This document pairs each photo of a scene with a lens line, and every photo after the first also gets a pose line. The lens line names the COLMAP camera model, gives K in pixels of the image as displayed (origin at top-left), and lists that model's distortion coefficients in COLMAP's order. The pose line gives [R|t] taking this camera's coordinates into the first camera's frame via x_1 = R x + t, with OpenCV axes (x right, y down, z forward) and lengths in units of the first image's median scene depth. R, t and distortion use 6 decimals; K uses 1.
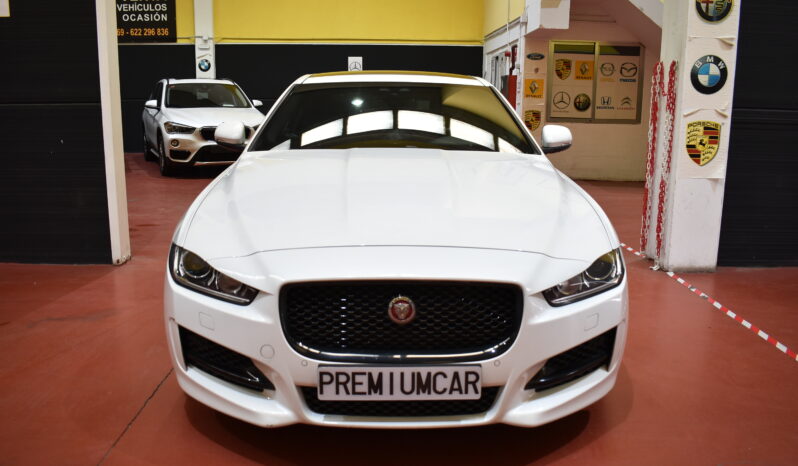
lens RADIAL K [[634.3, 0, 399.0], [0, 634.3, 233.0], [0, 0, 1]] dist [-0.062573, 0.002103]
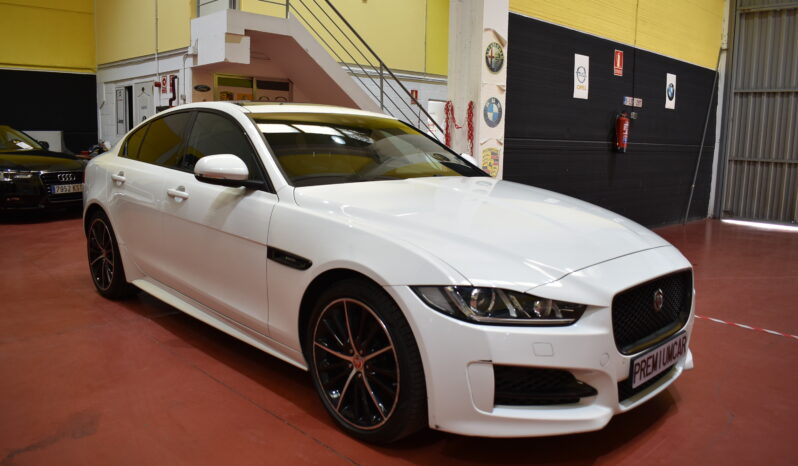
lens RADIAL K [[610.0, 0, 399.0], [0, 610.0, 233.0], [0, 0, 1]] dist [-0.003069, -0.168969]
pose [[0.750579, -0.103156, 0.652680, -0.500789], [0.129457, 0.991554, 0.007840, -0.038261], [-0.647976, 0.078610, 0.757593, 0.174939]]
